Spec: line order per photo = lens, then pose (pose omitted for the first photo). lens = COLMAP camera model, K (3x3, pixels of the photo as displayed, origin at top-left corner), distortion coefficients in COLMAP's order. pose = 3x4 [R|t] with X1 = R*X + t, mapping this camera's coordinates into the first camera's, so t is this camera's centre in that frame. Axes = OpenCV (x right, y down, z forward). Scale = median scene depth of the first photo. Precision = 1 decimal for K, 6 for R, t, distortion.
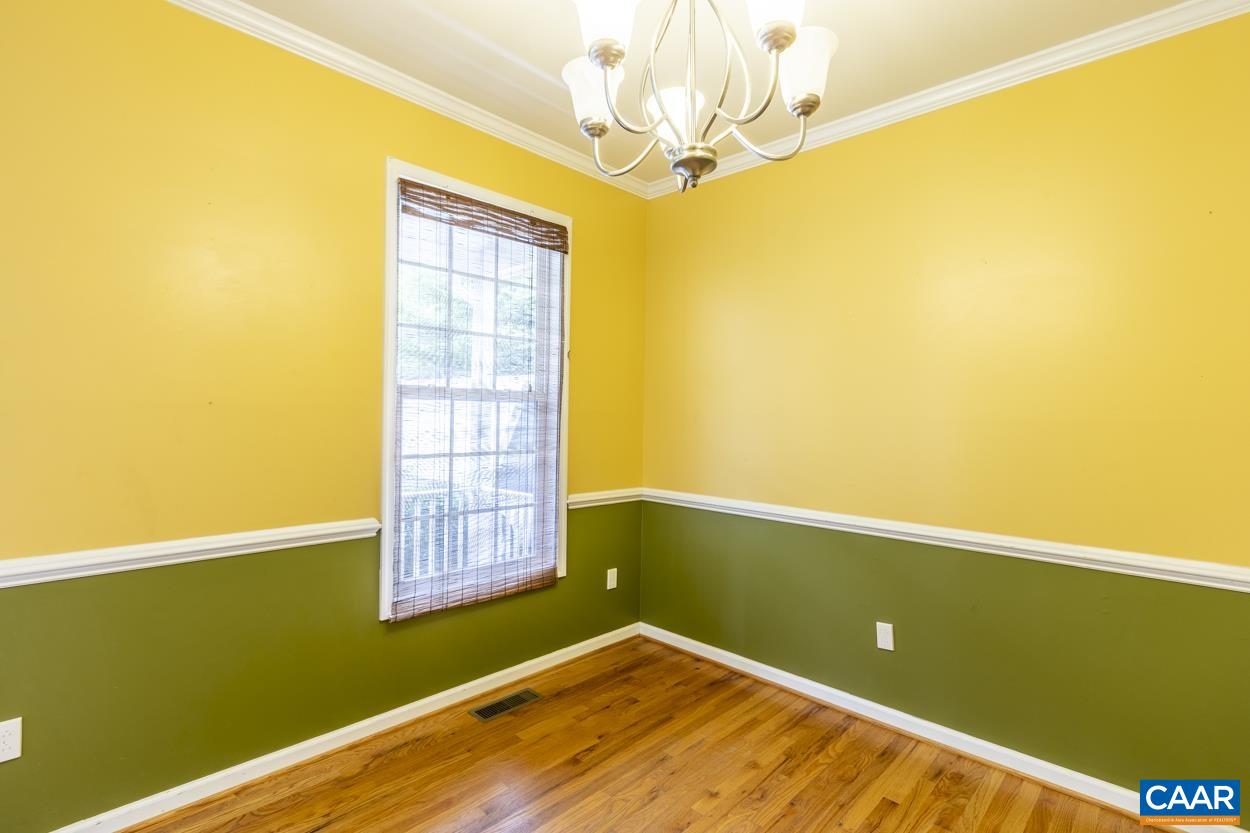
lens RADIAL K [[595.4, 0, 630.0], [0, 595.4, 415.7], [0, 0, 1]] dist [0.000685, 0.000118]
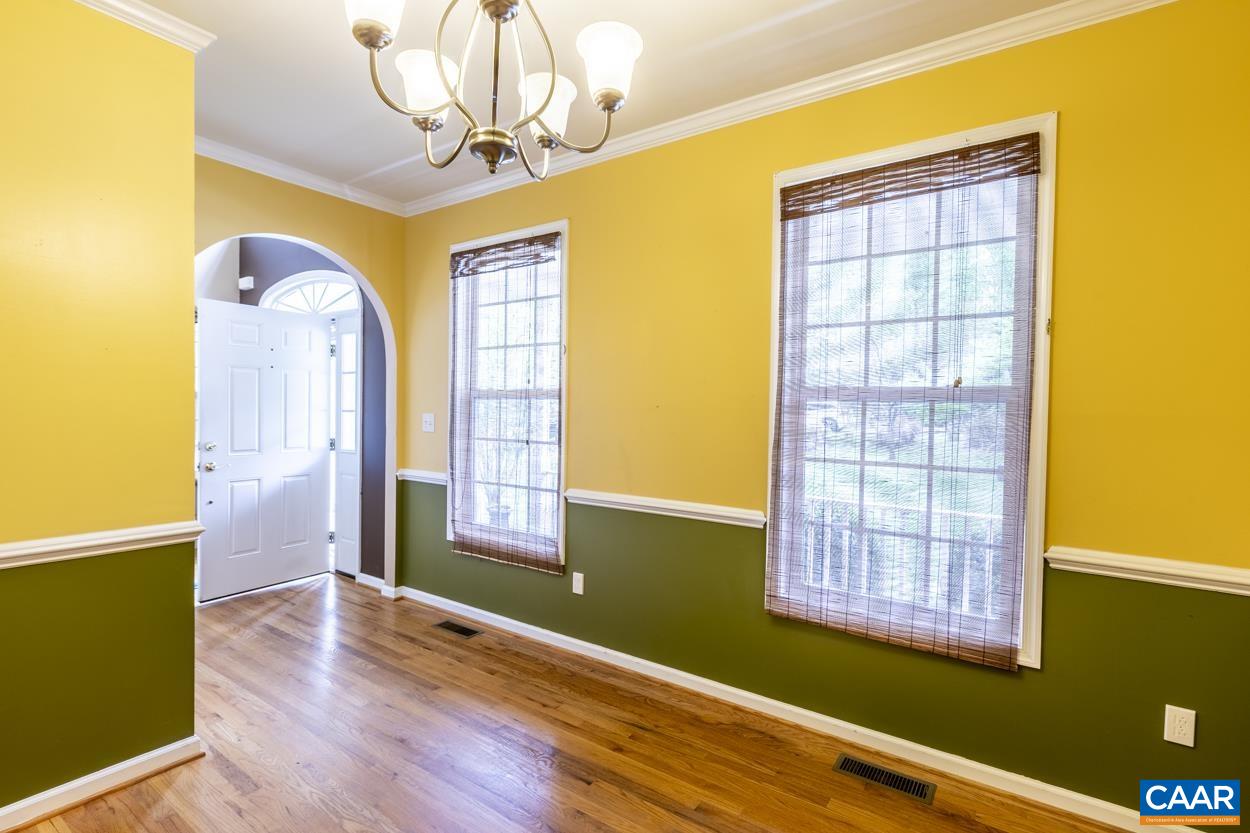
lens RADIAL K [[595.4, 0, 630.0], [0, 595.4, 415.7], [0, 0, 1]] dist [0.000685, 0.000118]
pose [[0.152235, 0.003500, -0.988338, 0.542209], [-0.016329, 0.999866, 0.001025, -0.000158], [0.988209, 0.015982, 0.152272, 0.533867]]
